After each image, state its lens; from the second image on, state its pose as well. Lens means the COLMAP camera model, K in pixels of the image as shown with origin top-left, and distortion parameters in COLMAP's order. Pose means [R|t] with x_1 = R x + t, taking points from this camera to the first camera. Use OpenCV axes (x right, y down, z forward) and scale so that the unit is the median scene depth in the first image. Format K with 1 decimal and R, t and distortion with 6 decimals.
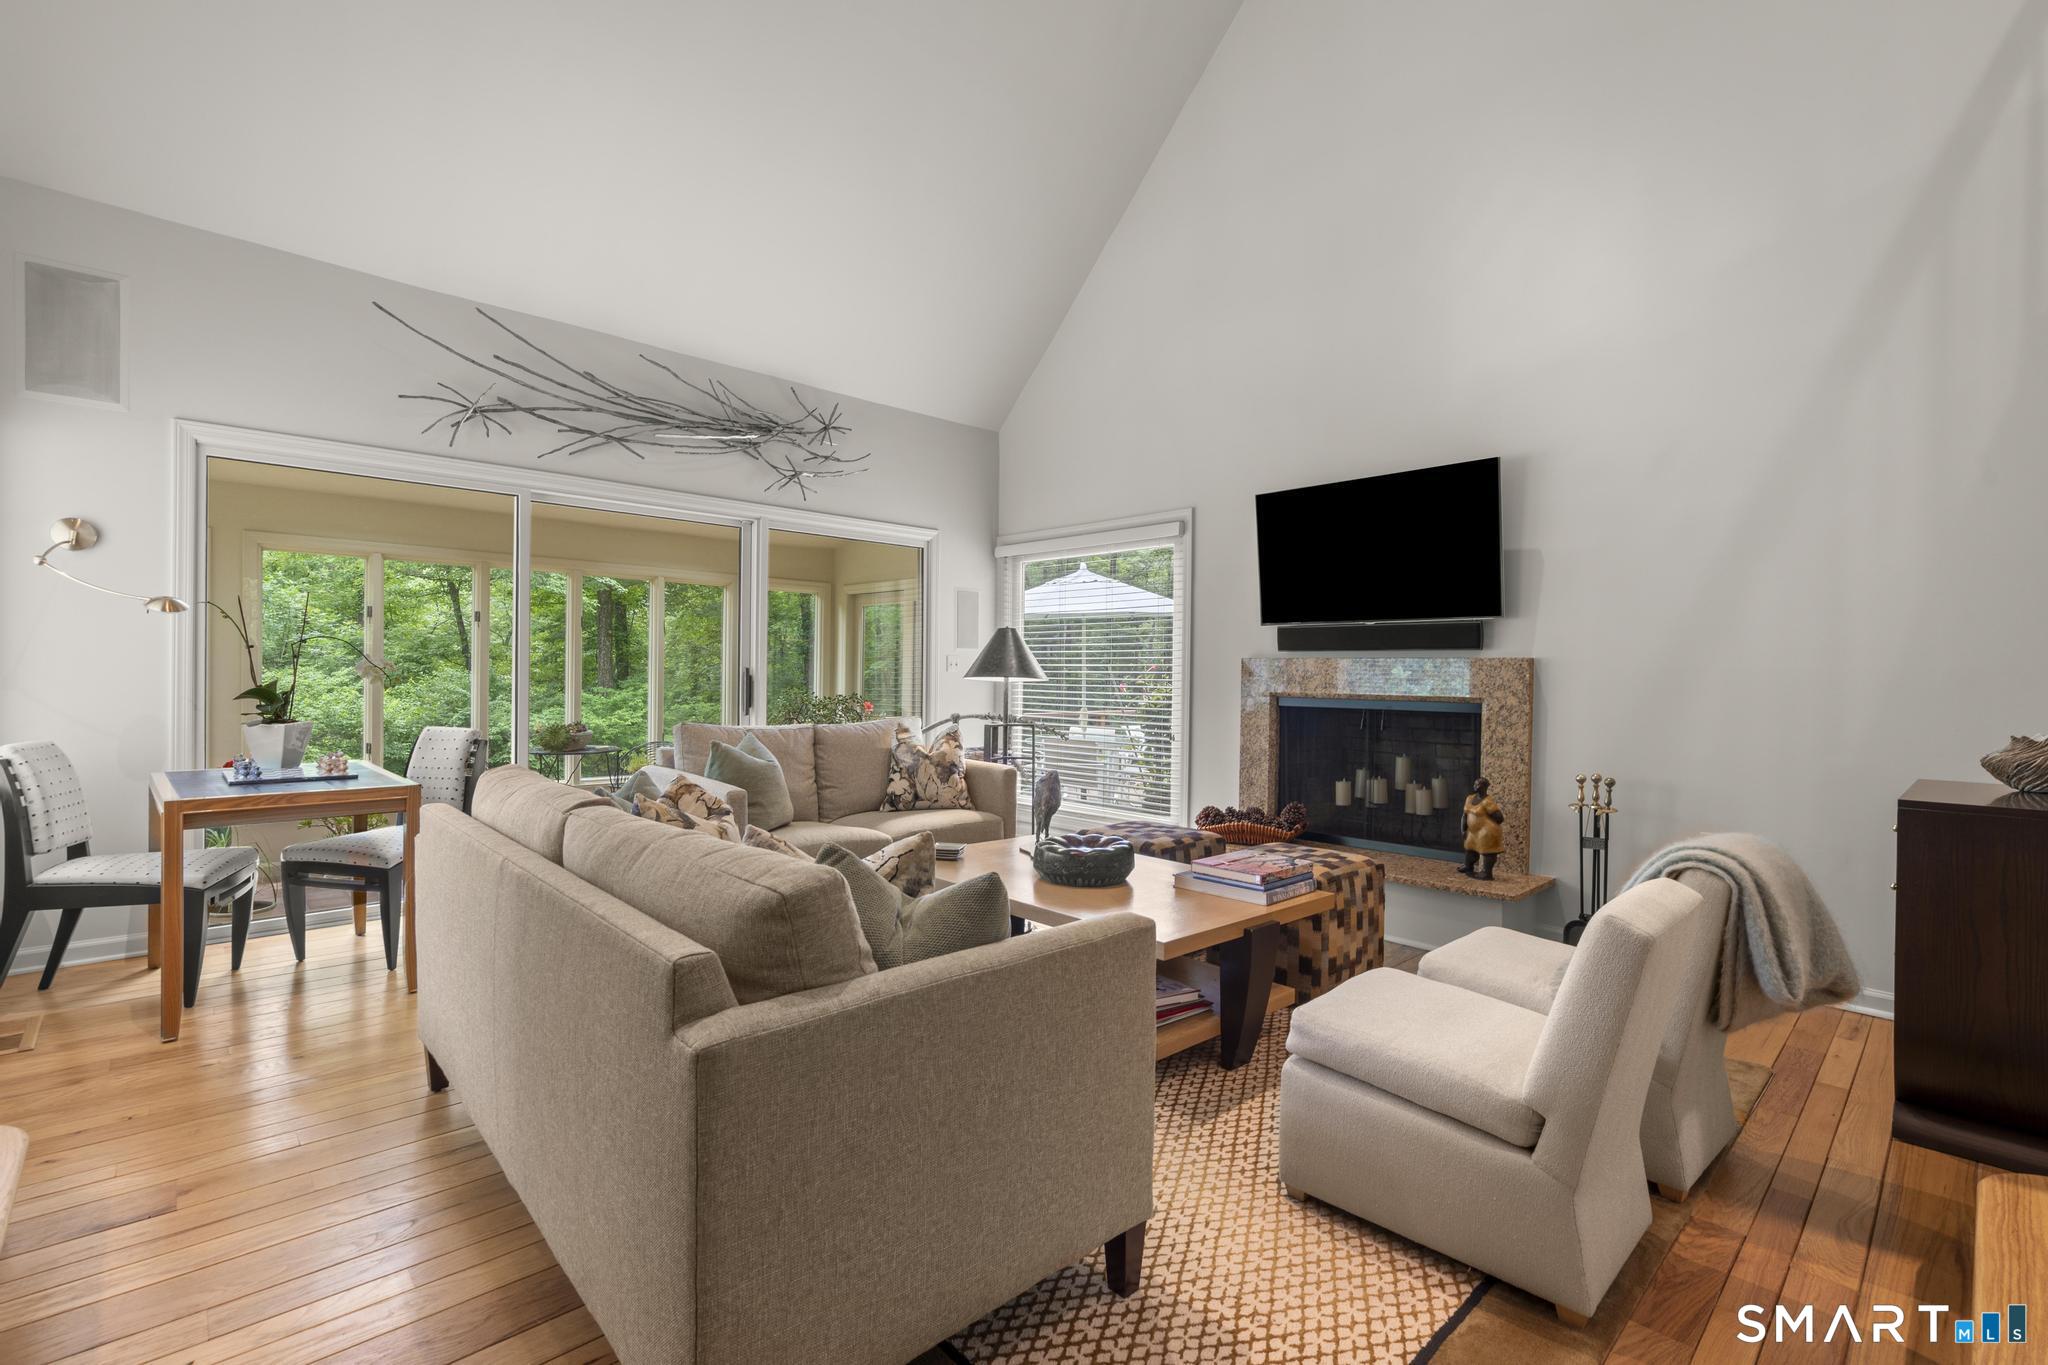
lens RADIAL K [[919.1, 0, 1004.8], [0, 919.1, 686.5], [0, 0, 1]] dist [-0.001591, 0.000423]
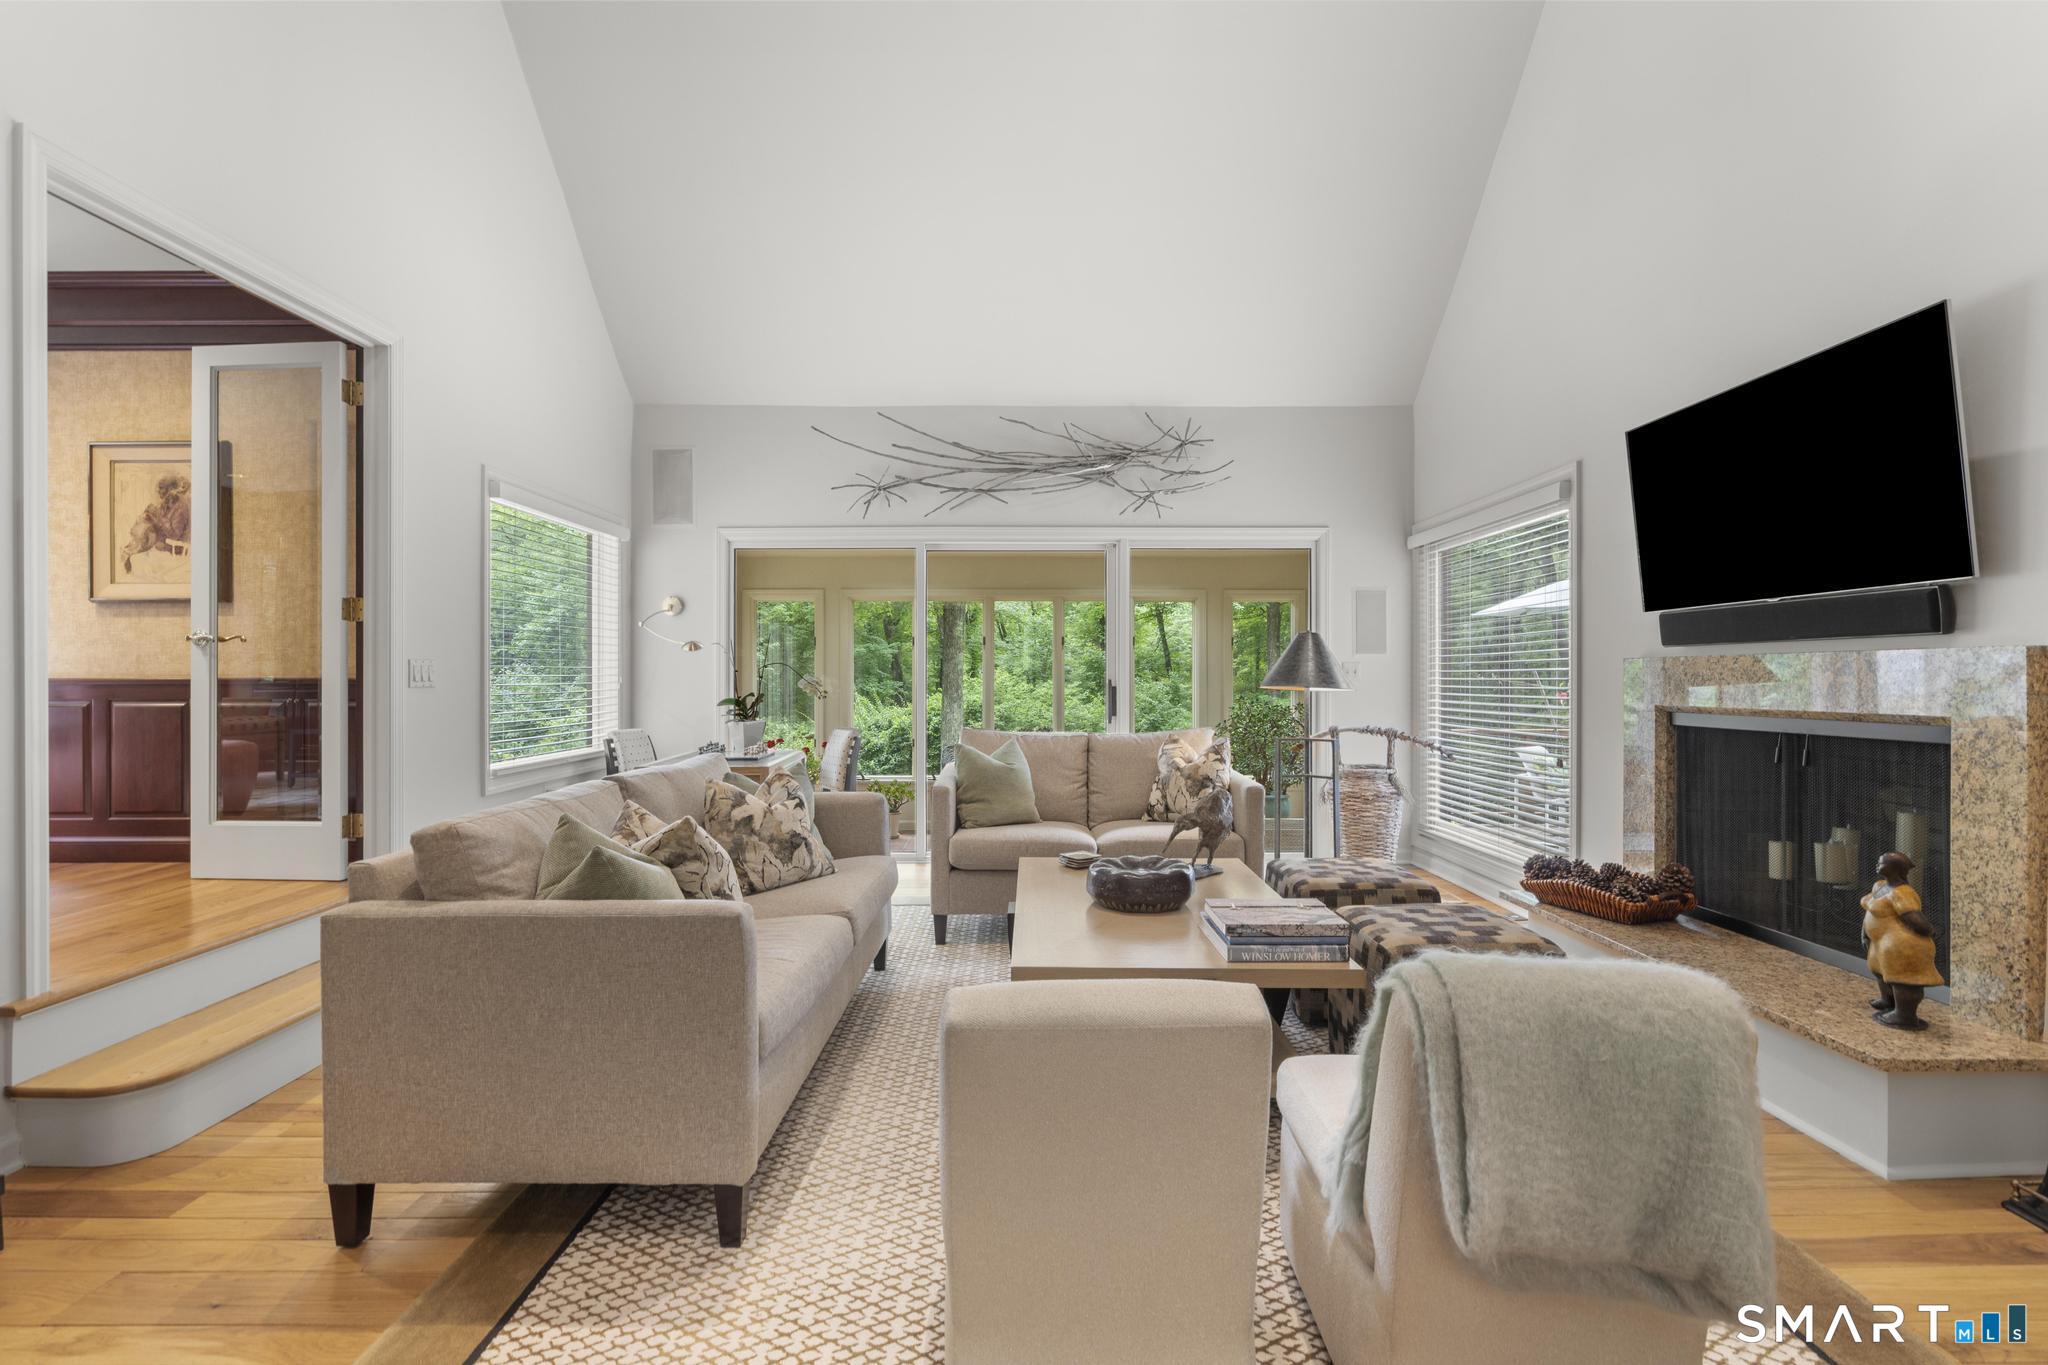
lens RADIAL K [[917.0, 0, 1024.0], [0, 917.0, 682.5], [0, 0, 1]] dist [-0.001038, 0.000285]
pose [[0.732225, -0.010139, -0.680987, 0.449150], [0.000849, 0.999902, -0.013975, -0.001985], [0.681062, 0.009655, 0.732162, 0.164793]]
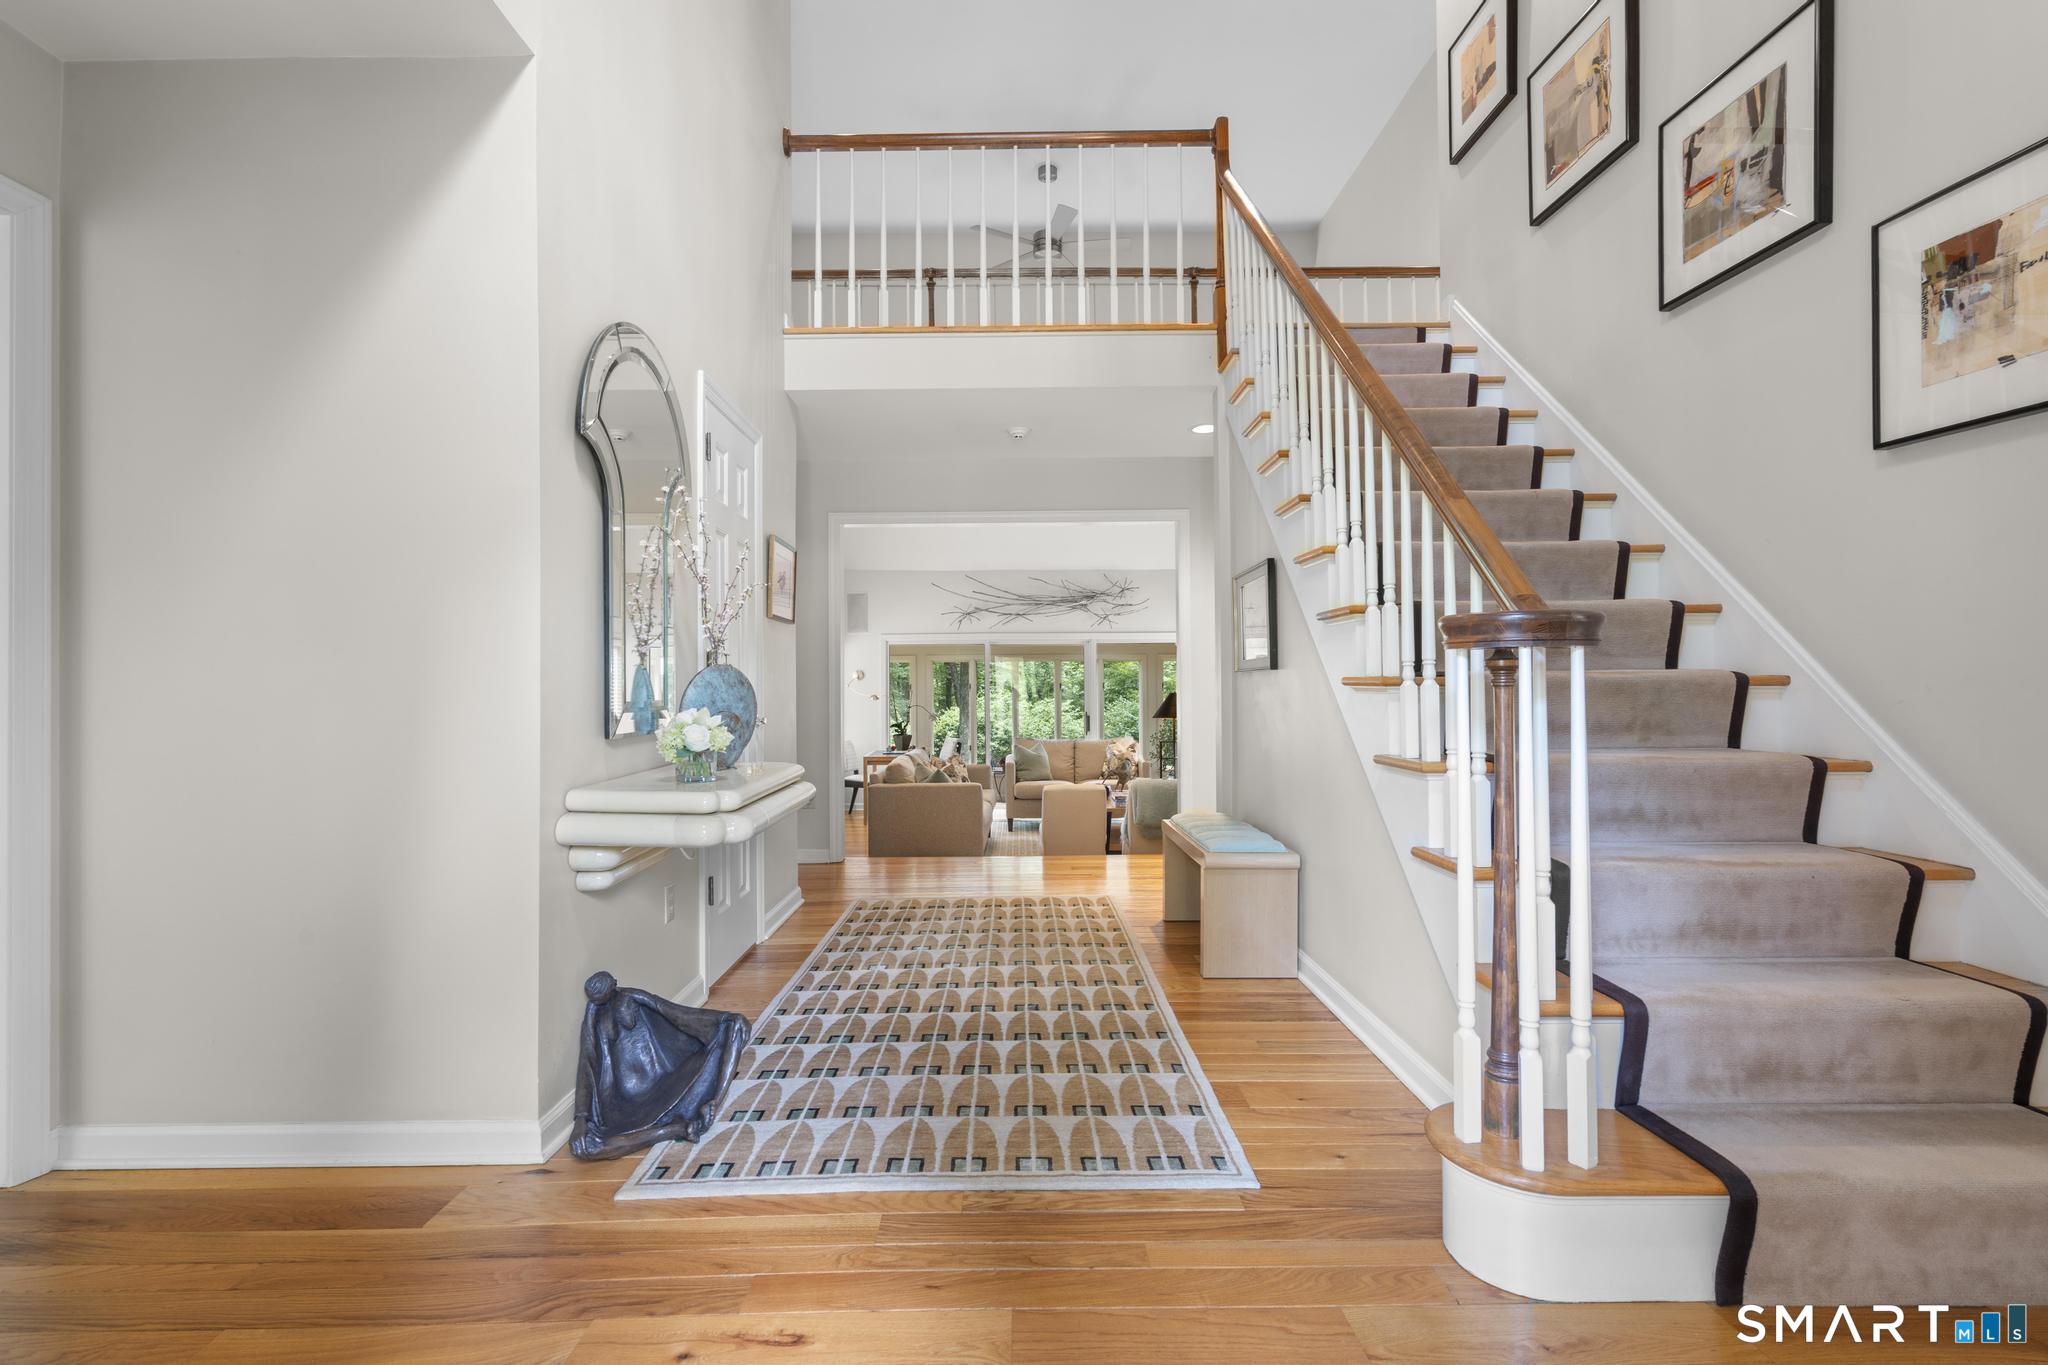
lens RADIAL K [[917.0, 0, 1024.0], [0, 917.0, 682.5], [0, 0, 1]] dist [-0.001038, 0.000285]
pose [[0.731104, -0.027275, -0.681721, 1.208906], [0.010616, 0.999534, -0.028605, -0.033899], [0.682183, 0.013676, 0.731053, -0.716727]]
